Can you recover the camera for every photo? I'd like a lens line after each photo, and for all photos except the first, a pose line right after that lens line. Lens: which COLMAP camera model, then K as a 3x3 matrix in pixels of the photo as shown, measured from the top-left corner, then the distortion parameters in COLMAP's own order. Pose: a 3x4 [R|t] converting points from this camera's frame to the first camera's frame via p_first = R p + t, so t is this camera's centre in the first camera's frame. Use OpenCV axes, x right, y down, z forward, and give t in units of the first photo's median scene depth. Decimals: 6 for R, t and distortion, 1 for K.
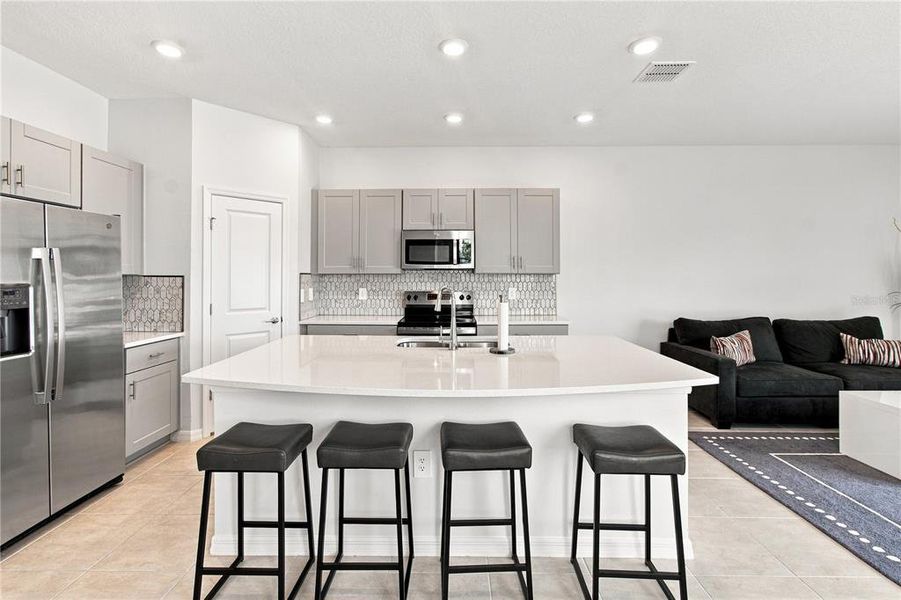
lens RADIAL K [[427.7, 0, 446.0], [0, 427.7, 277.5], [0, 0, 1]] dist [-0.000400, 0.000708]
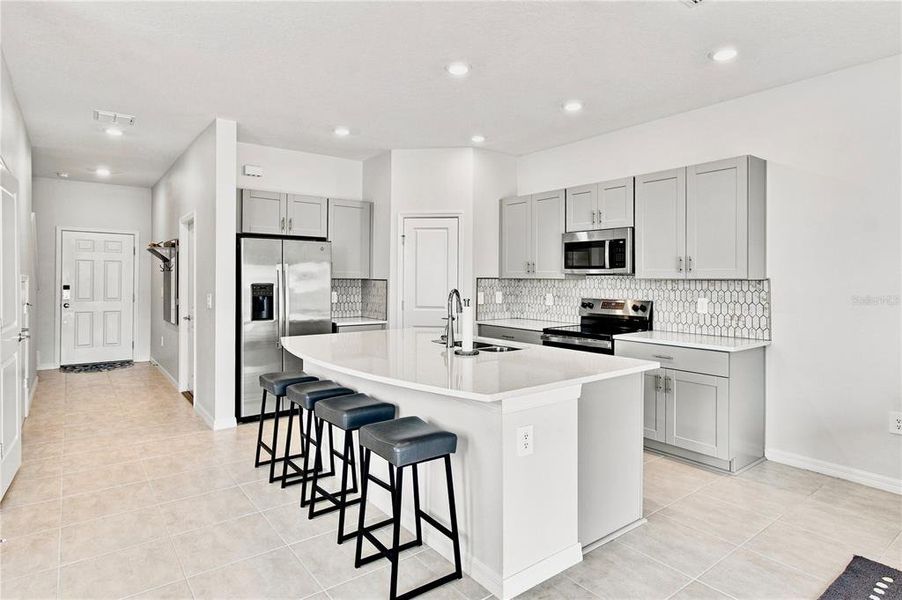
lens RADIAL K [[492.2, 0, 448.2], [0, 492.2, 287.2], [0, 0, 1]] dist [-0.003380, 0.000021]
pose [[0.619457, 0.015706, -0.784874, 0.630417], [-0.010189, 0.999876, 0.011967, -0.001013], [0.784965, 0.000584, 0.619540, 0.142916]]
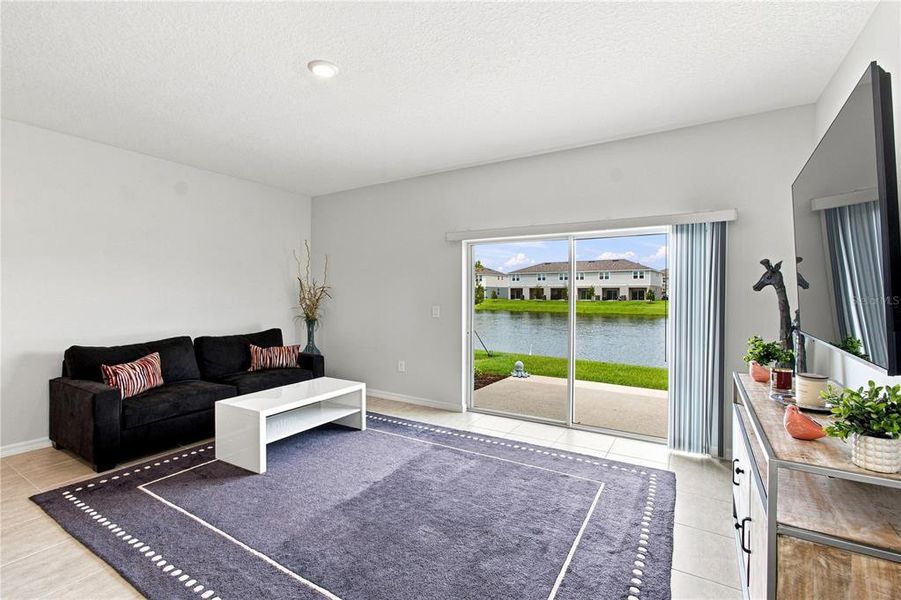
lens RADIAL K [[398.8, 0, 452.8], [0, 398.8, 296.4], [0, 0, 1]] dist [-0.003529, 0.000496]
pose [[0.508831, -0.003308, 0.860860, 0.274529], [0.004072, 0.999991, 0.001436, -0.000967], [-0.860857, 0.002775, 0.508840, -0.025318]]
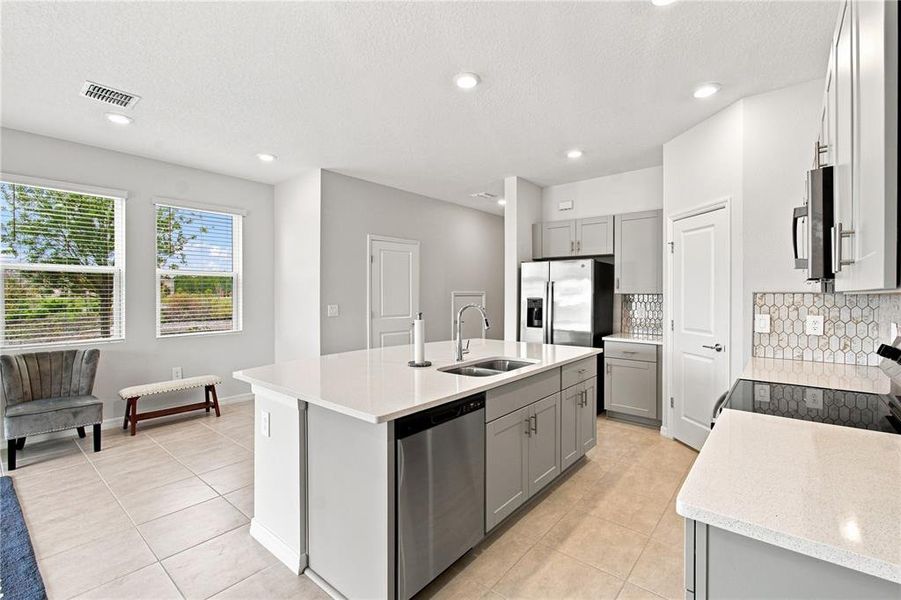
lens RADIAL K [[398.8, 0, 452.8], [0, 398.8, 296.4], [0, 0, 1]] dist [-0.003529, 0.000496]
pose [[-0.620009, 0.005270, -0.784577, 0.524468], [-0.007117, 0.999899, 0.012341, -0.008110], [0.784562, 0.013235, -0.619909, 1.028372]]
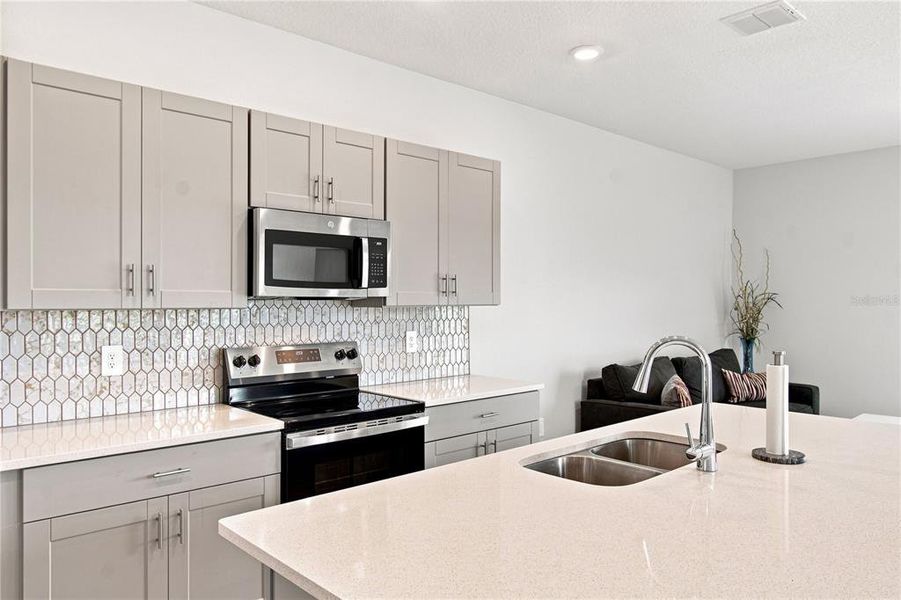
lens RADIAL K [[639.3, 0, 450.5], [0, 639.3, 300.0], [0, 0, 1]] dist [-0.024187, -0.001914]
pose [[0.720136, -0.000976, 0.693832, -0.427050], [0.008513, 0.999936, -0.007429, -0.010825], [-0.693781, 0.011256, 0.720098, 0.436883]]
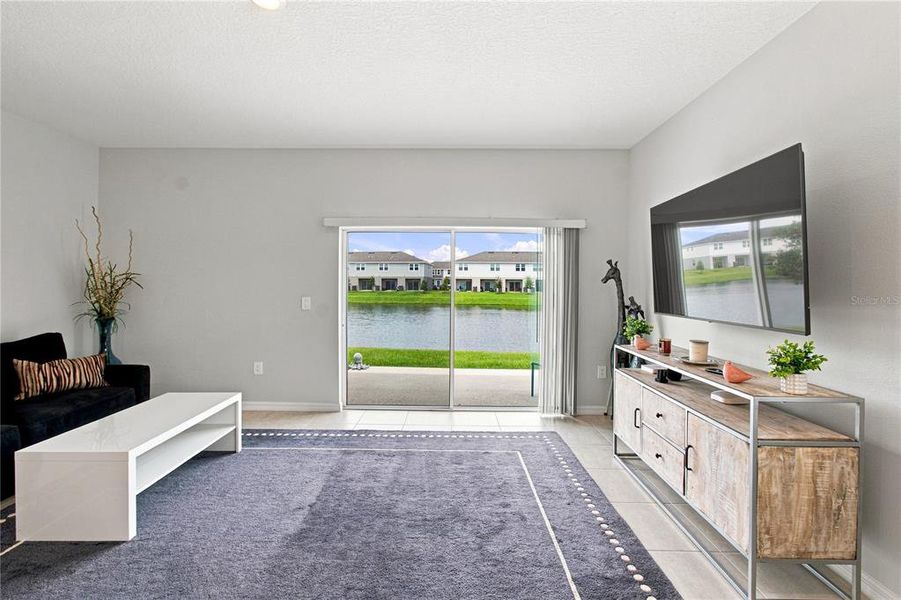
lens RADIAL K [[403.3, 0, 444.7], [0, 403.3, 288.2], [0, 0, 1]] dist [0.000486, 0.000749]
pose [[-0.000915, -0.006711, 0.999977, 0.209500], [-0.000309, 0.999977, 0.006710, -0.002017], [-1.000000, -0.000303, -0.000917, 0.240357]]
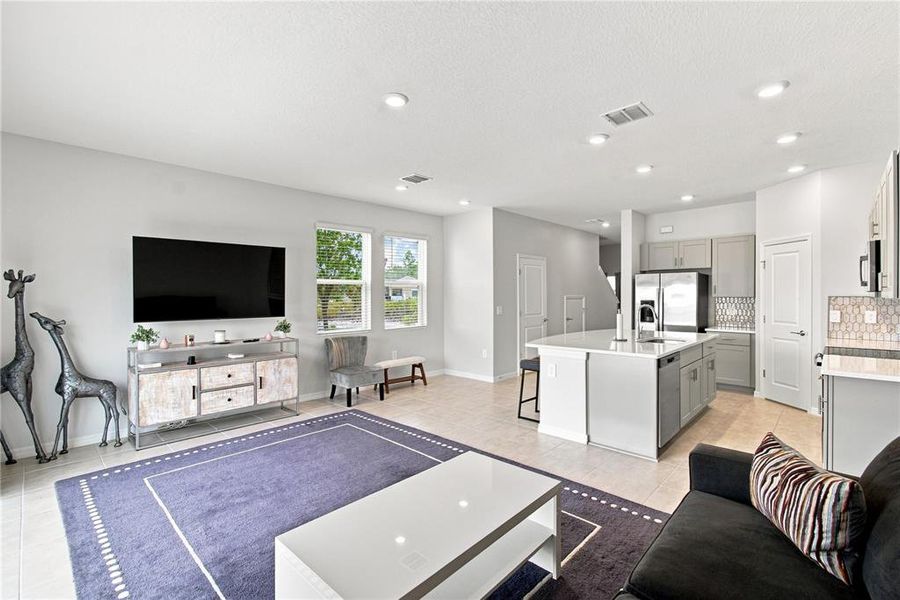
lens RADIAL K [[407.7, 0, 450.0], [0, 407.7, 300.0], [0, 0, 1]] dist [-0.000565, -0.000263]
pose [[-0.666689, 0.009901, -0.745270, 1.144216], [-0.001236, 0.999896, 0.014389, -0.014829], [0.745335, 0.010514, -0.666608, 0.981640]]
